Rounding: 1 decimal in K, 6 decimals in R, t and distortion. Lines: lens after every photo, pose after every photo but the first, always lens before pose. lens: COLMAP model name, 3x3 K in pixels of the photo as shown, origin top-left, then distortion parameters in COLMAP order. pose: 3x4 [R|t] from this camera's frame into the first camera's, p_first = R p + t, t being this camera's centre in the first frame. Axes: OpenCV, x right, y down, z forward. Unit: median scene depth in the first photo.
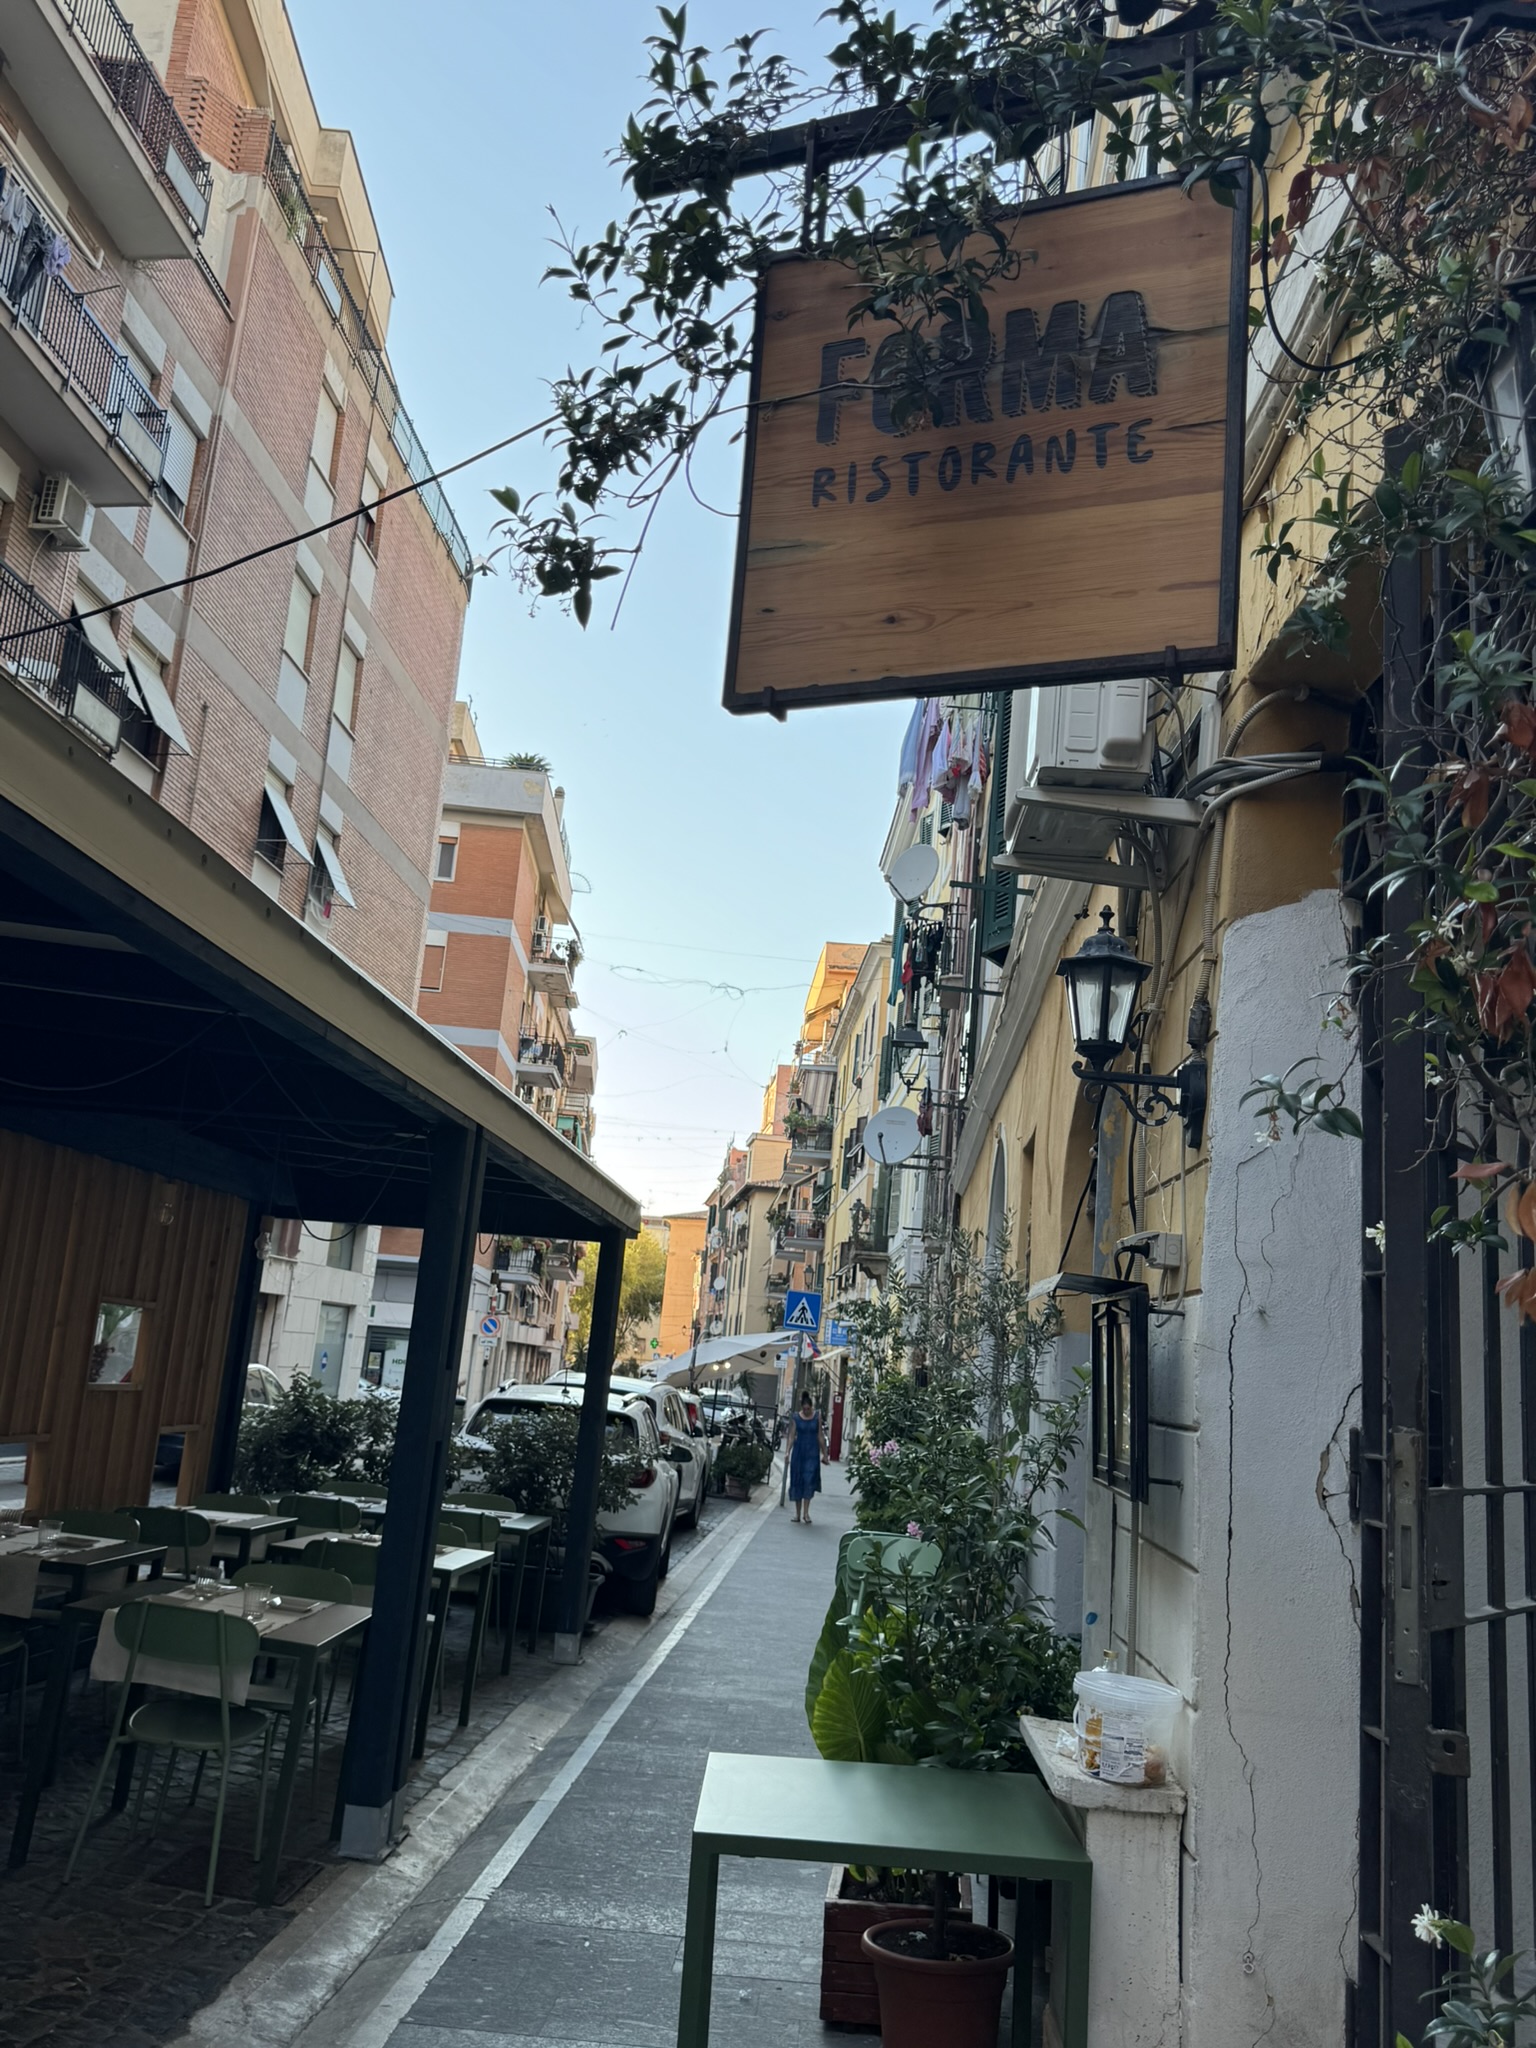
lens RADIAL K [[1702.8, 0, 765.7], [0, 1702.8, 1005.9], [0, 0, 1]] dist [0.003046, -0.020545]
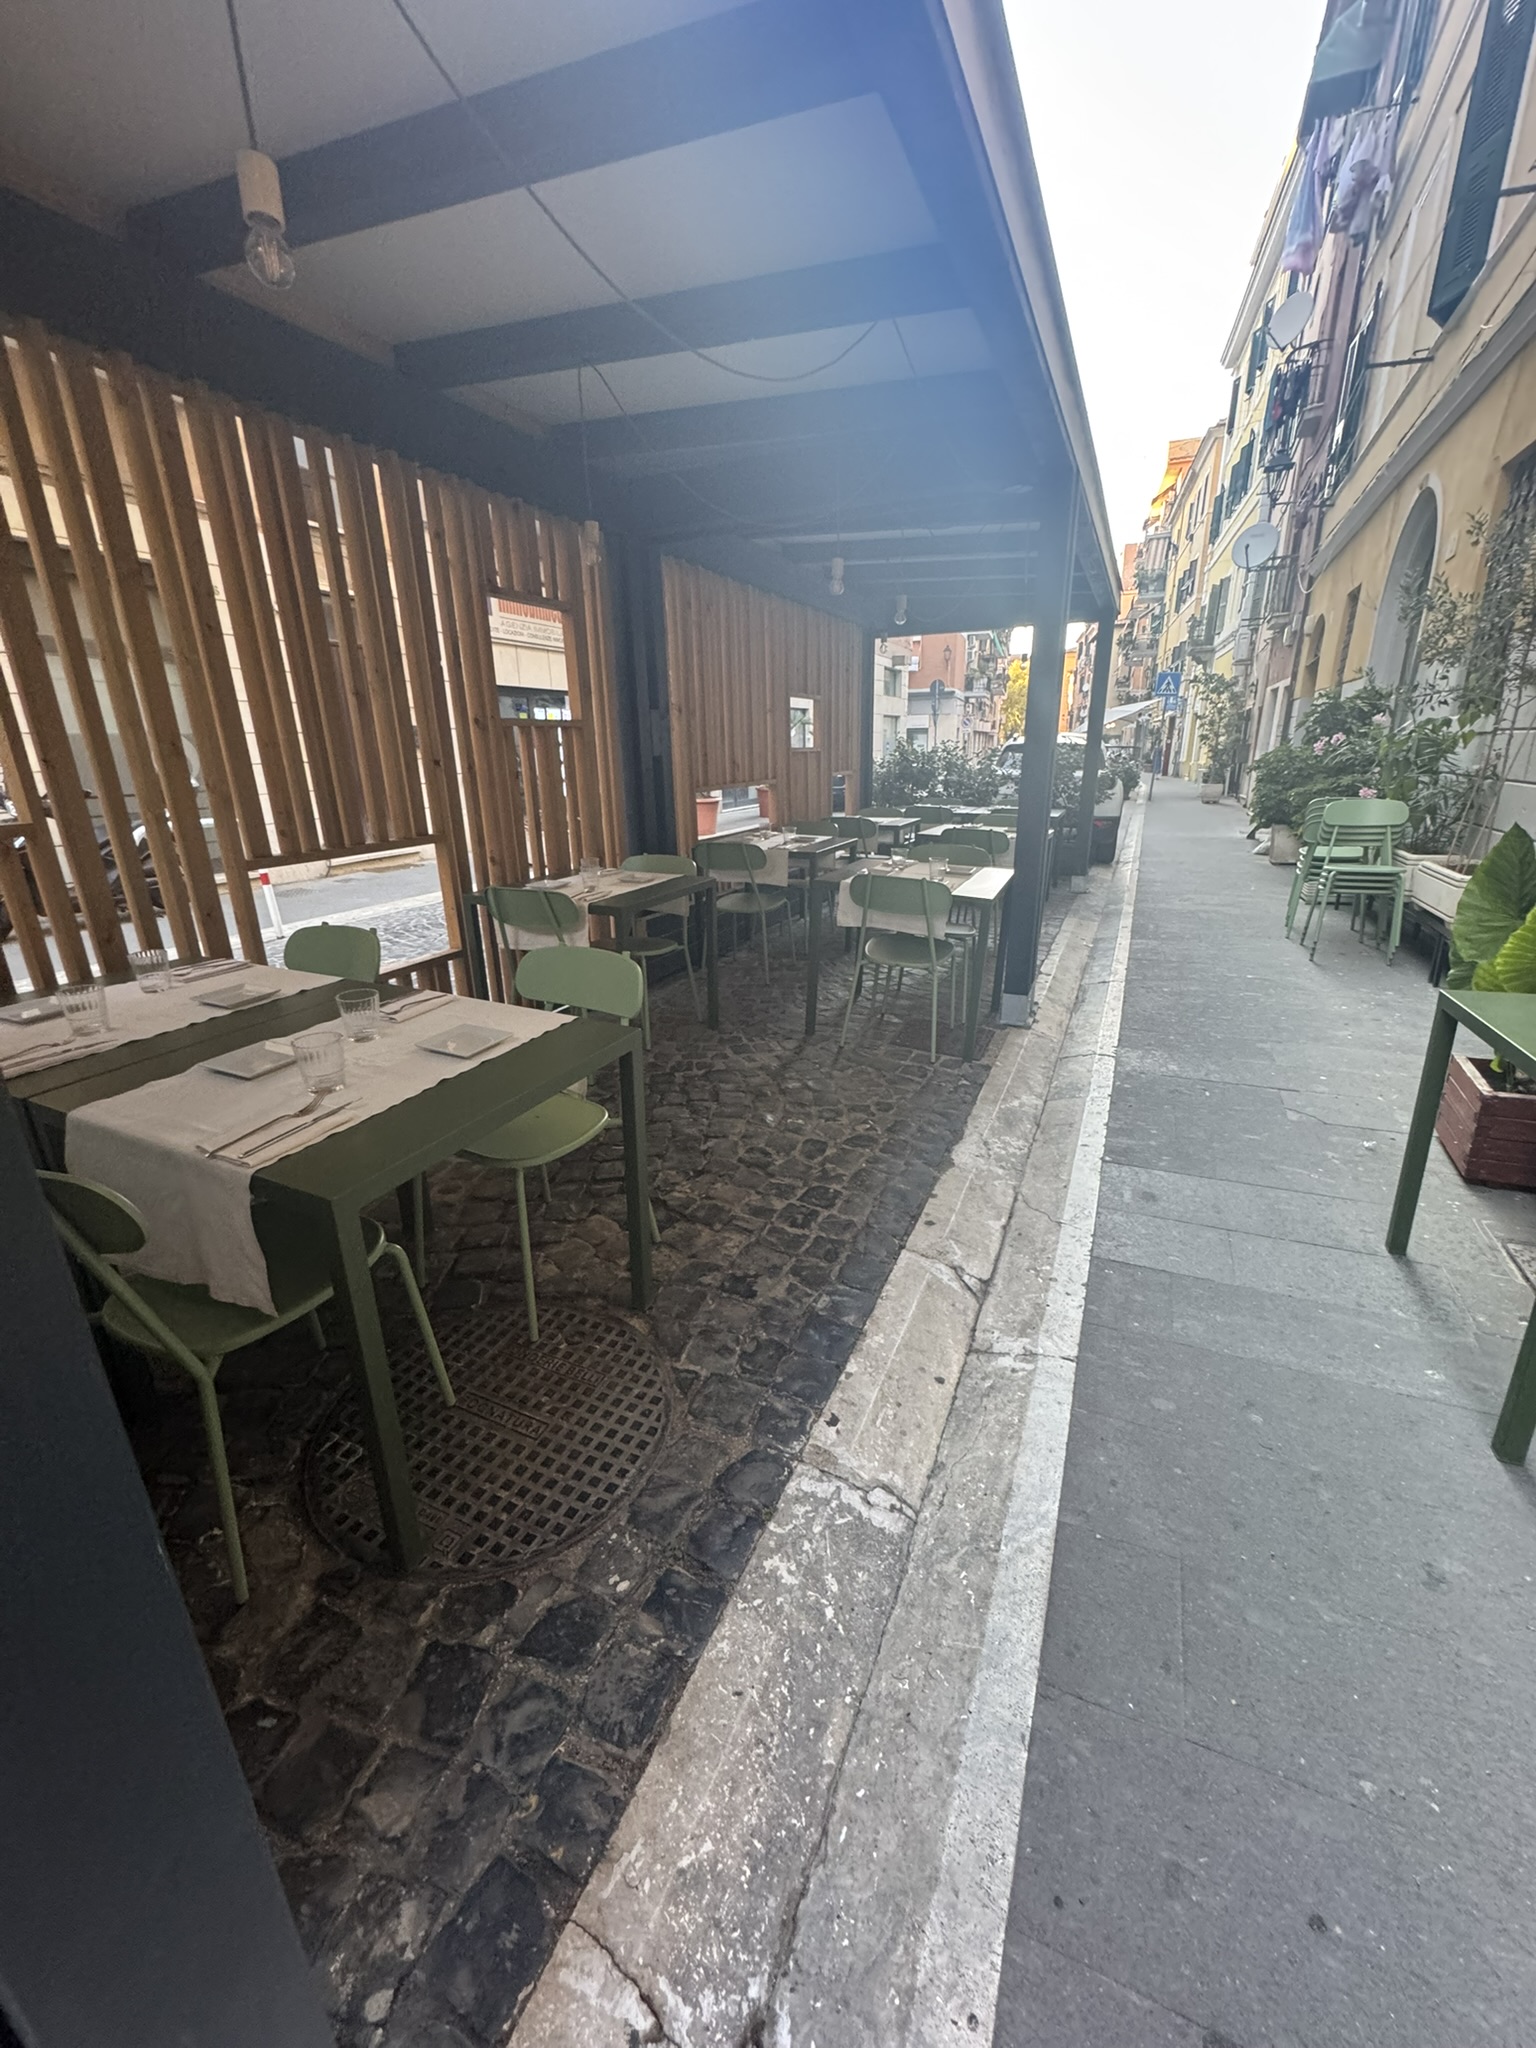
lens RADIAL K [[826.6, 0, 778.2], [0, 826.6, 1022.0], [0, 0, 1]] dist [-0.003453, 0.001164]
pose [[0.928677, 0.017276, -0.370487, -0.103188], [0.171728, 0.865358, 0.470812, 0.070065], [0.328738, -0.500856, 0.800672, 0.212405]]
